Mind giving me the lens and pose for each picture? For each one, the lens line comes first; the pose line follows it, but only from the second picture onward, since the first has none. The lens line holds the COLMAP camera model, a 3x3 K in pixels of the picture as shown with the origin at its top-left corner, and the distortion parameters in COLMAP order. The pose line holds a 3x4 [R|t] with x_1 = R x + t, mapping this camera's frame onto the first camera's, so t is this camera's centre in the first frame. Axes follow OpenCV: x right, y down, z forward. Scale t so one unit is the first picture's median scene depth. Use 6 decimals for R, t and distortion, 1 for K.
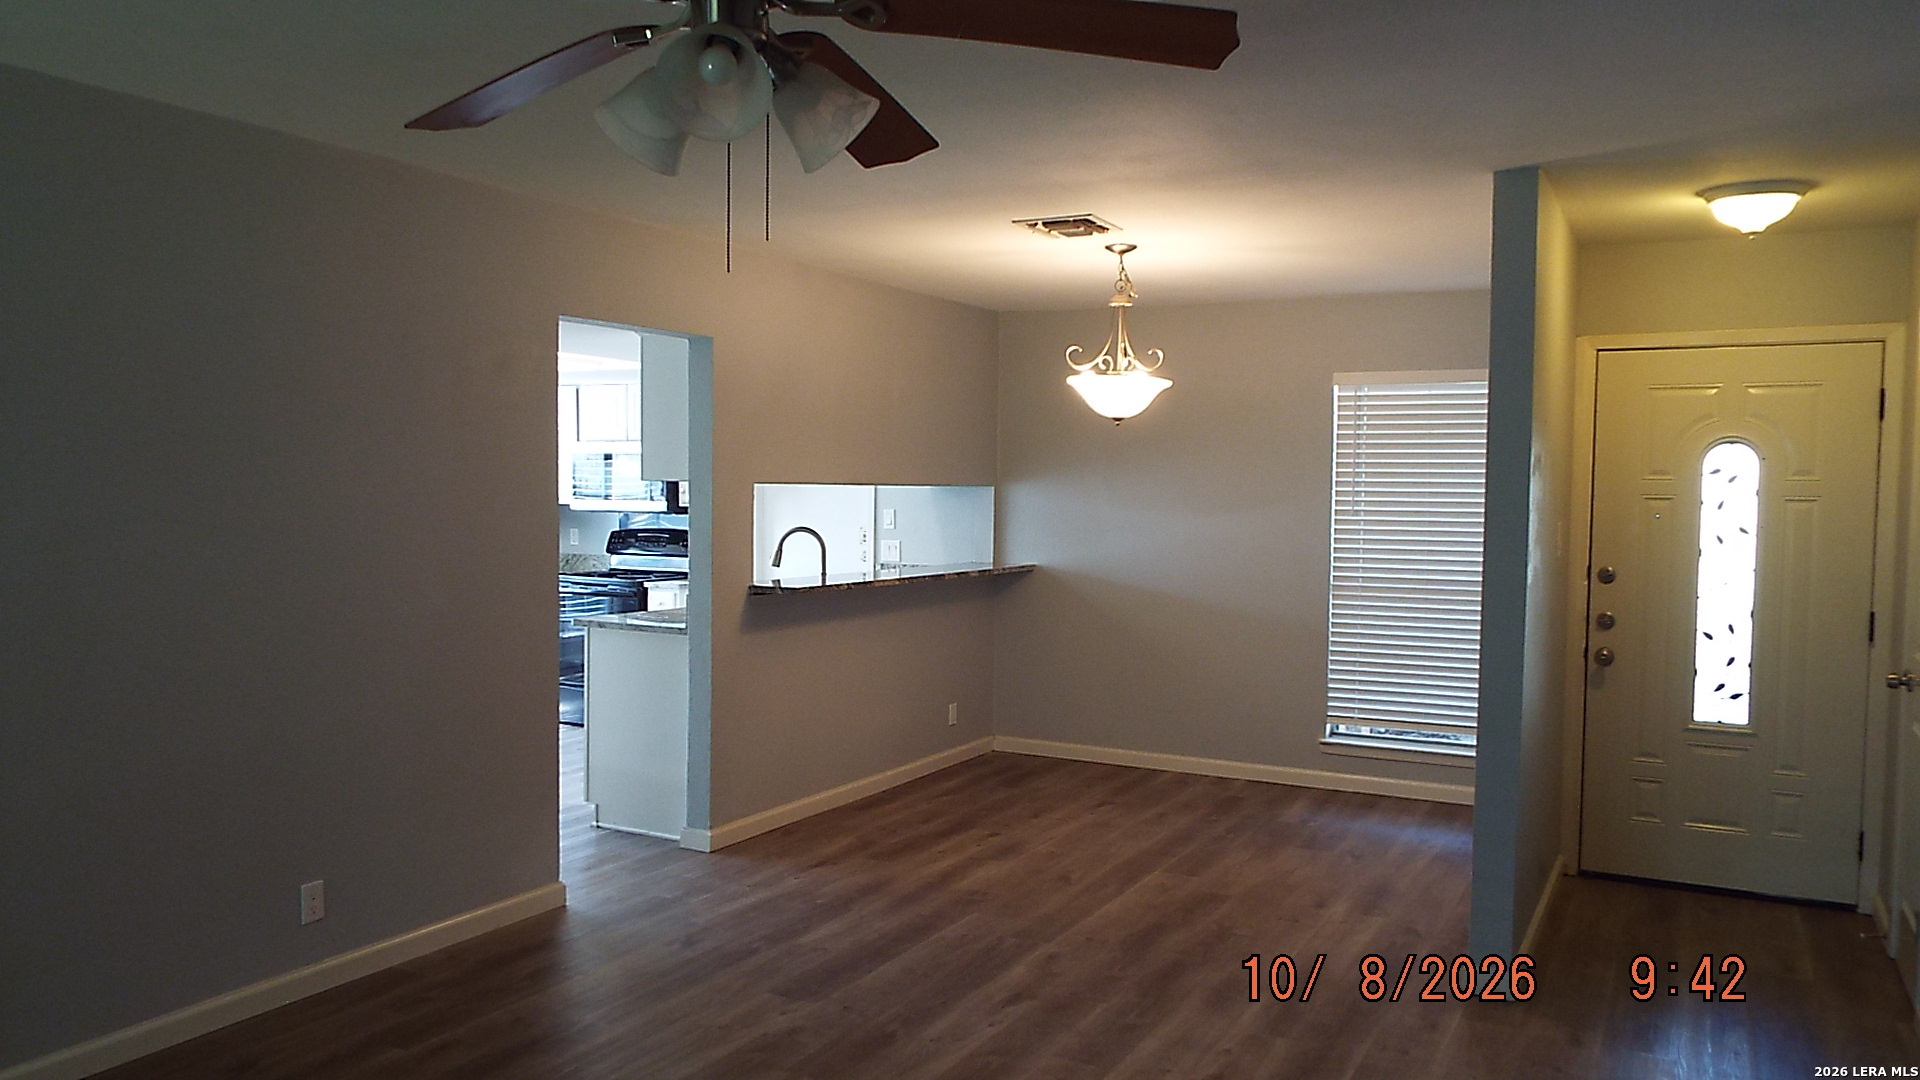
lens RADIAL K [[1383.4, 0, 960.0], [0, 1383.4, 540.0], [0, 0, 1]] dist [0.004372, -0.000020]
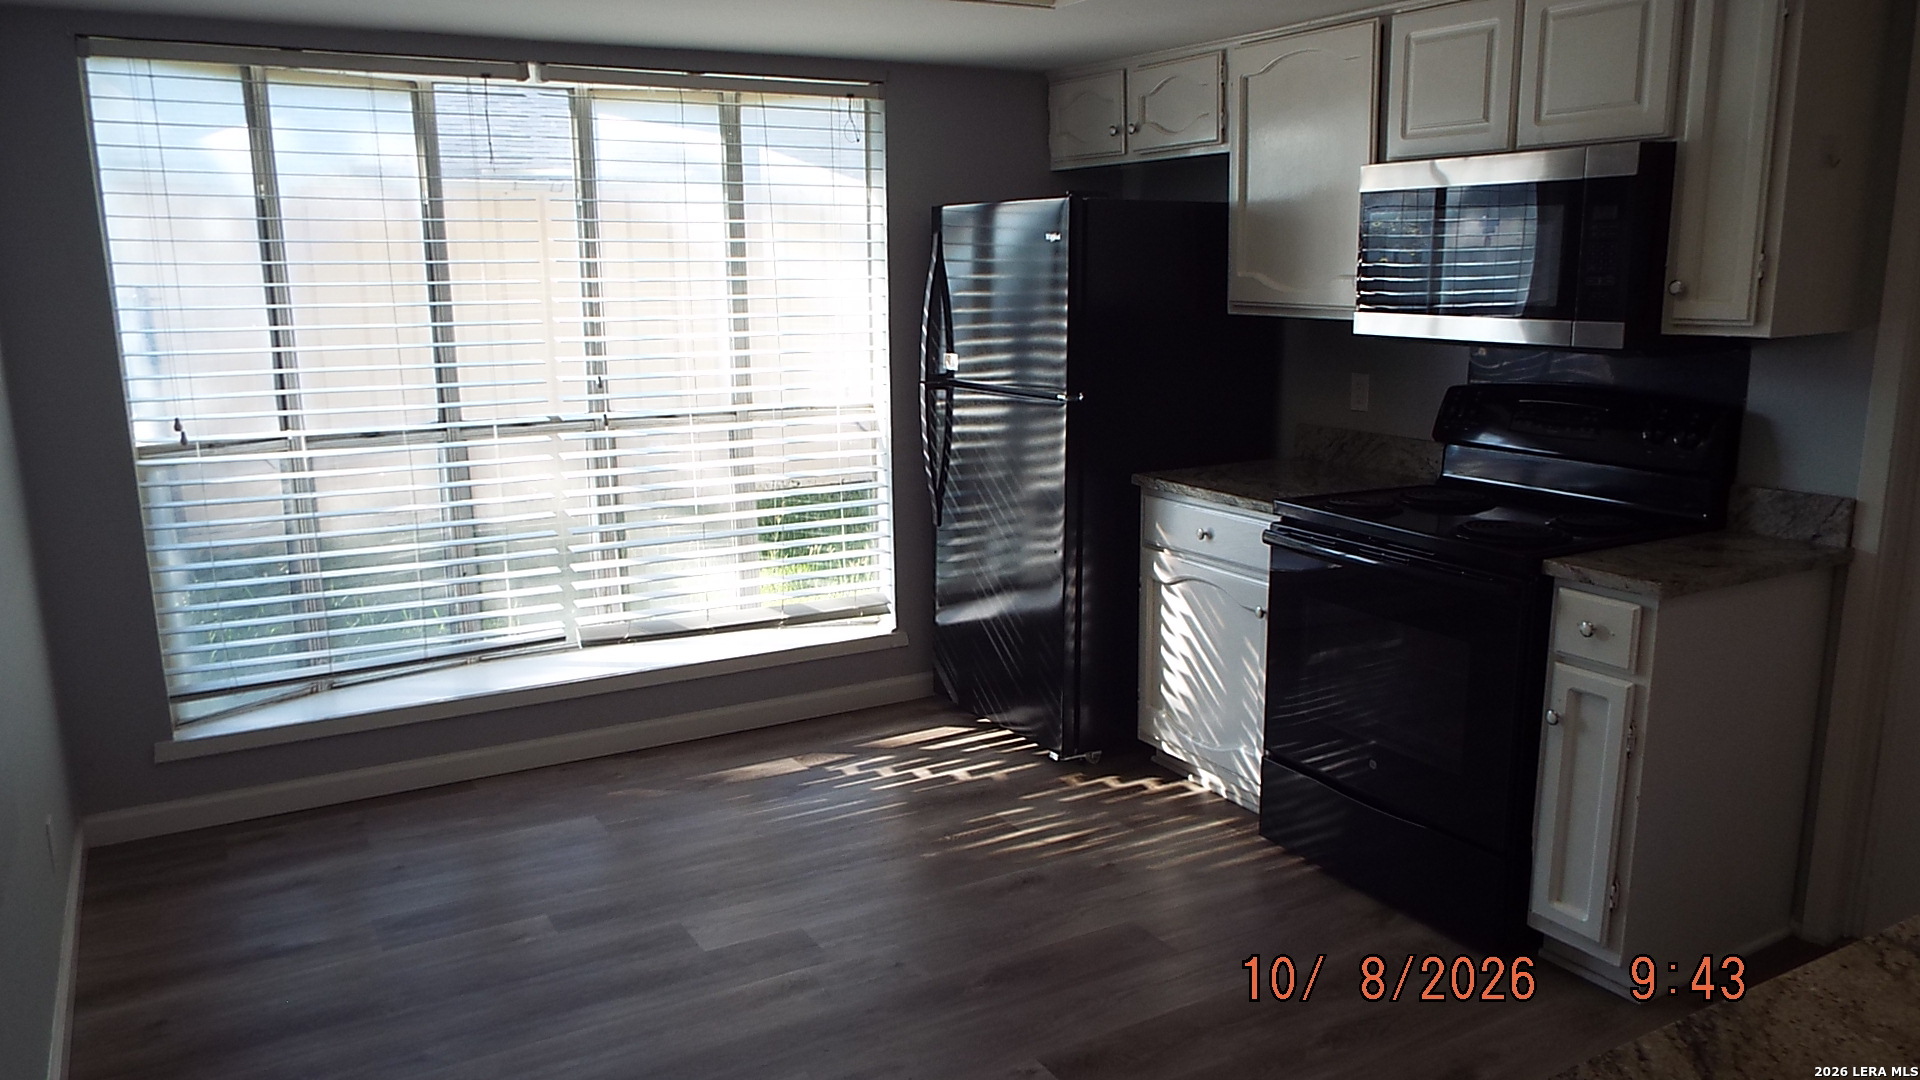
lens RADIAL K [[1383.4, 0, 960.0], [0, 1383.4, 540.0], [0, 0, 1]] dist [0.004372, -0.000020]
pose [[0.846967, 0.084552, -0.524879, -0.169943], [0.001652, 0.986849, 0.161637, -0.031150], [0.531643, -0.137769, 0.835689, 0.626645]]
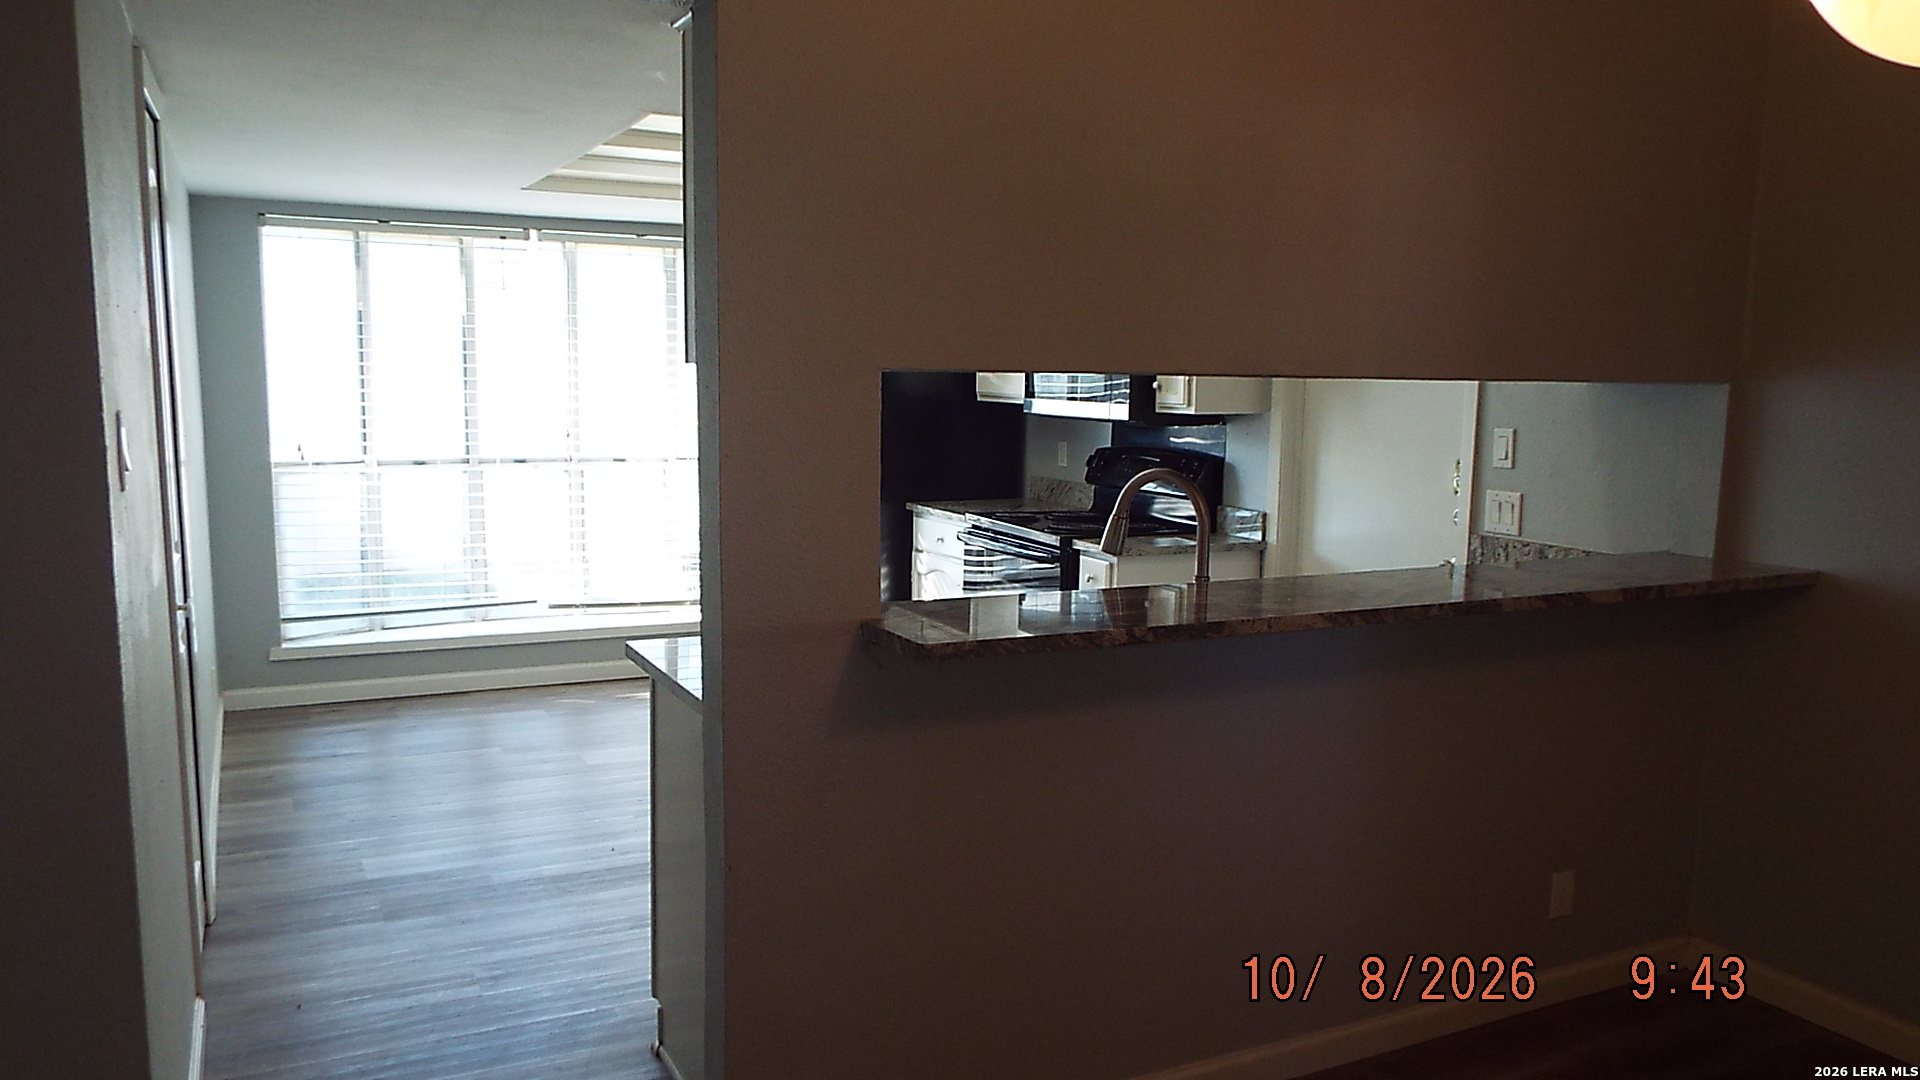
lens RADIAL K [[1383.4, 0, 960.0], [0, 1383.4, 540.0], [0, 0, 1]] dist [0.004372, -0.000020]
pose [[0.816672, 0.073263, -0.572434, 0.075878], [-0.029030, 0.995869, 0.086040, -0.019350], [0.576372, -0.053649, 0.815424, 0.478357]]
